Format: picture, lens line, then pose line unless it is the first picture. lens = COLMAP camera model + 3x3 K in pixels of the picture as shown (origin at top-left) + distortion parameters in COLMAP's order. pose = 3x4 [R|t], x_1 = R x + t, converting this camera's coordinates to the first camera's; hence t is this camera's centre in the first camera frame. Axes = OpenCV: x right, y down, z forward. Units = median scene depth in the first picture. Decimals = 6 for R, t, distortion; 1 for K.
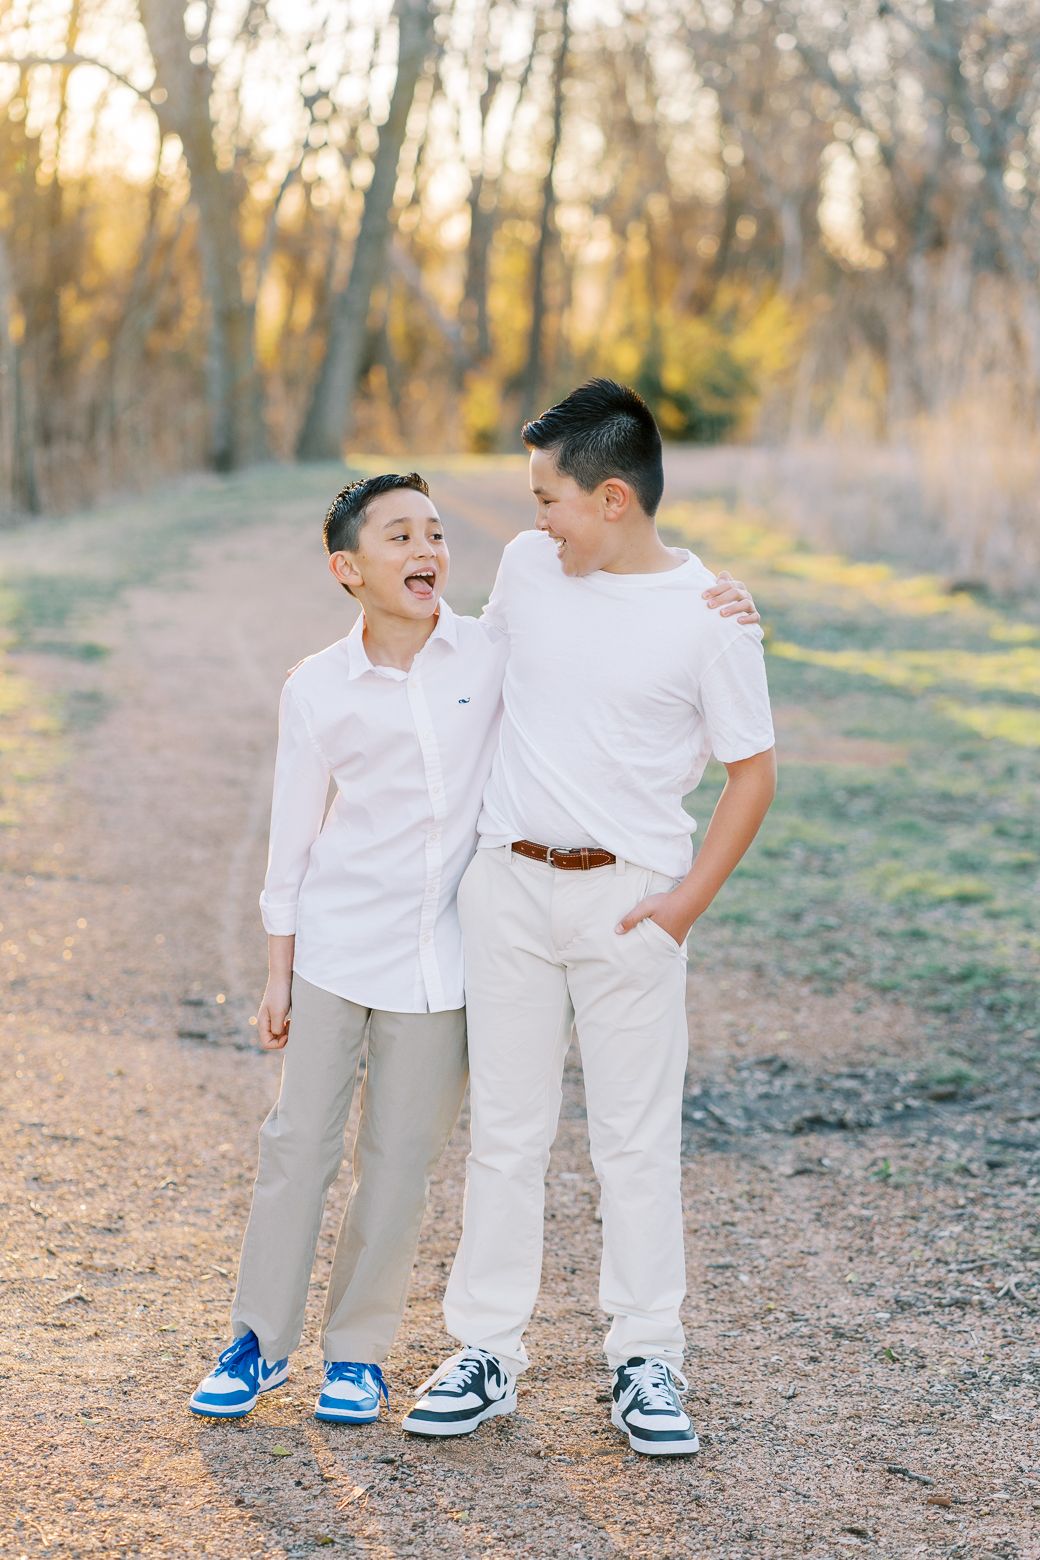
lens RADIAL K [[3344.7, 0, 435.4], [0, 3344.7, 779.2], [0, 0, 1]] dist [-0.021382, -0.185025]
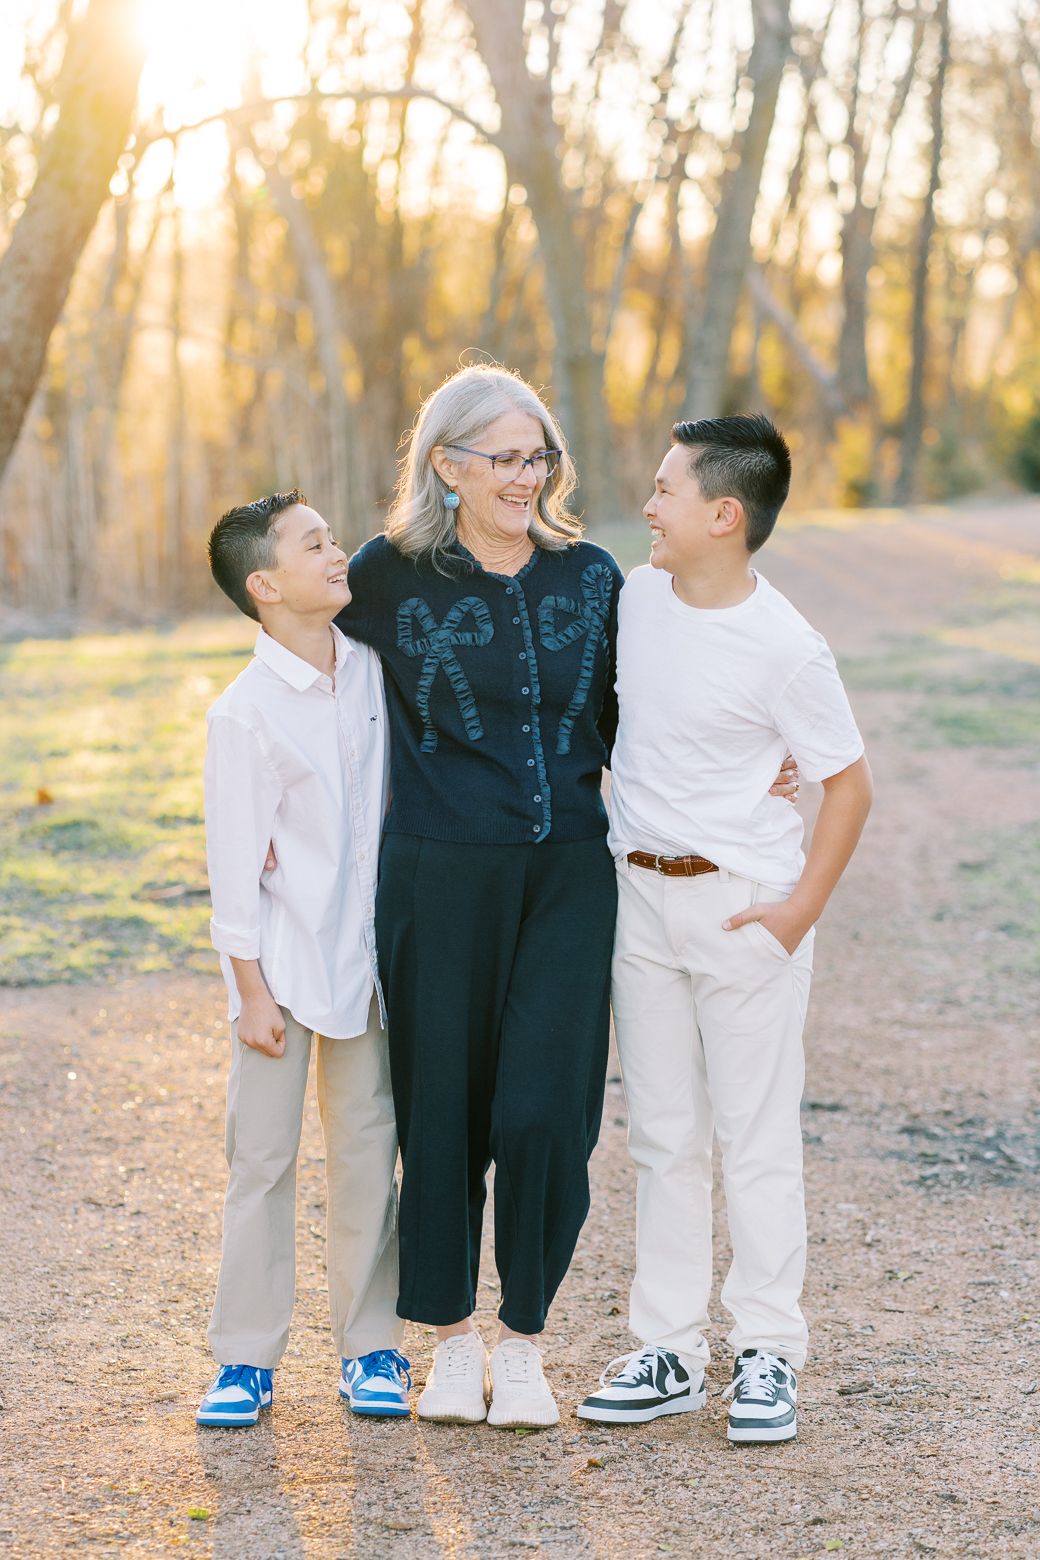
lens RADIAL K [[3753.9, 0, 472.9], [0, 3753.9, 781.5], [0, 0, 1]] dist [-0.060205, -0.090885]
pose [[0.995227, -0.011358, -0.096926, 0.036964], [0.008785, 0.999599, -0.026936, 0.019343], [0.097193, 0.025956, 0.994927, -0.127795]]
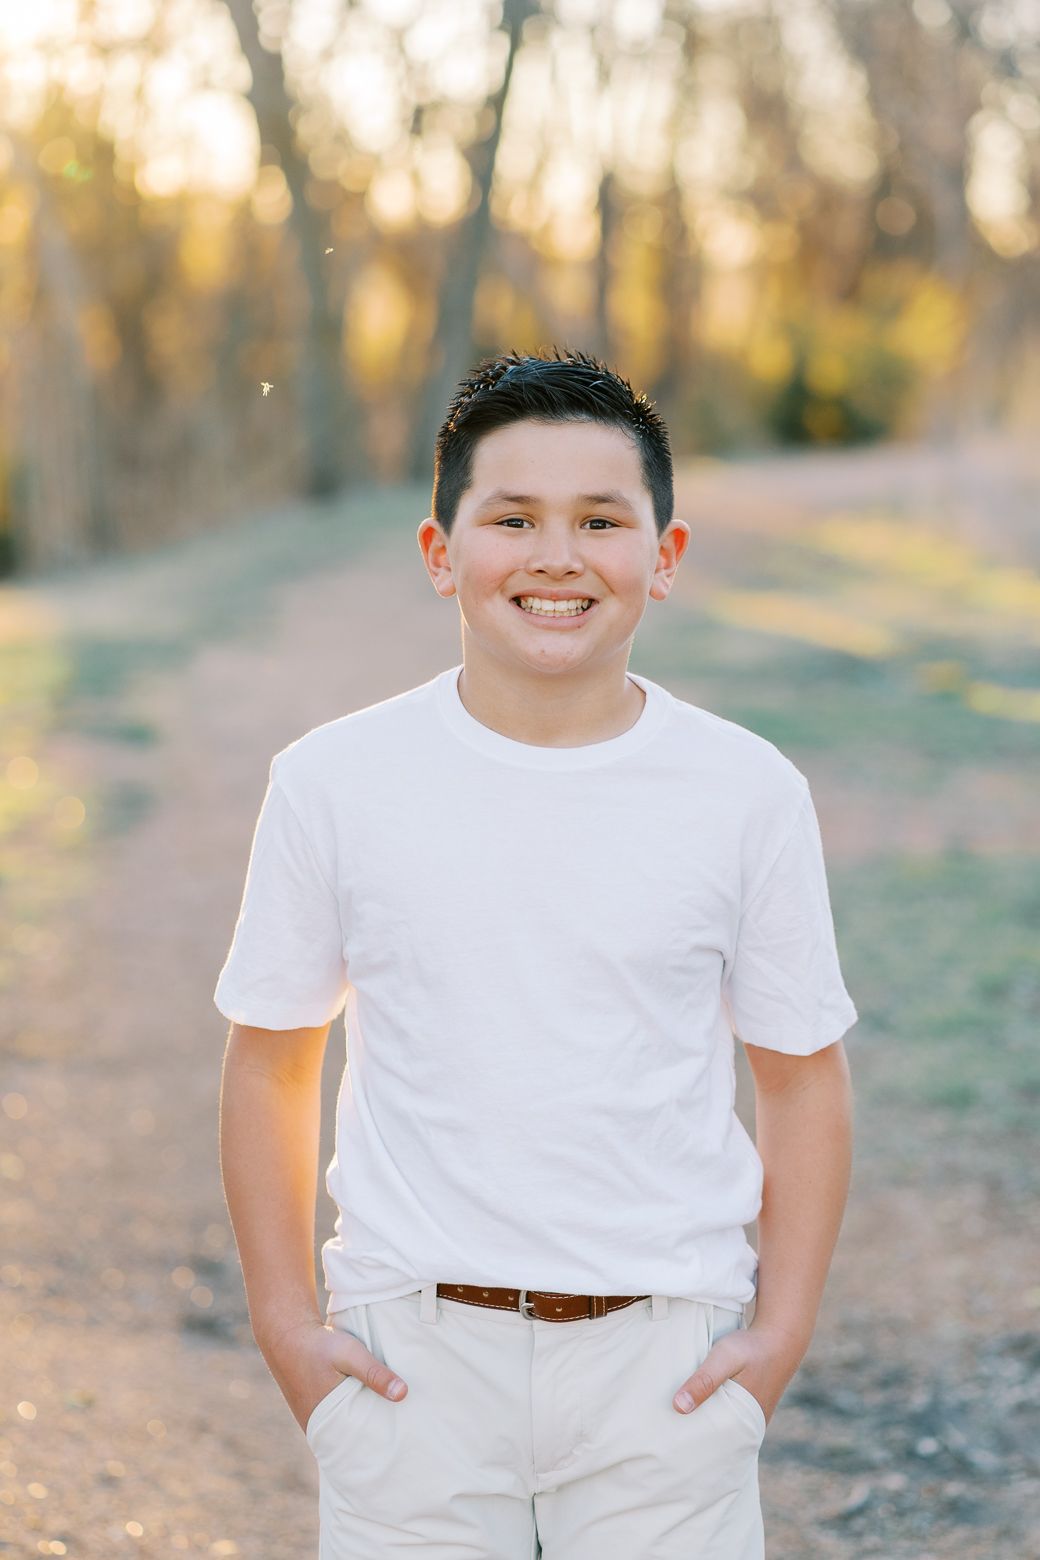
lens RADIAL K [[3511.9, 0, 520.0], [0, 3511.9, 780.0], [0, 0, 1]] dist [-0.000787, 0.093688]
pose [[0.999225, -0.035186, -0.017652, 0.013375], [0.035015, 0.999338, -0.009876, -0.032690], [0.017988, 0.009250, 0.999795, 0.293263]]
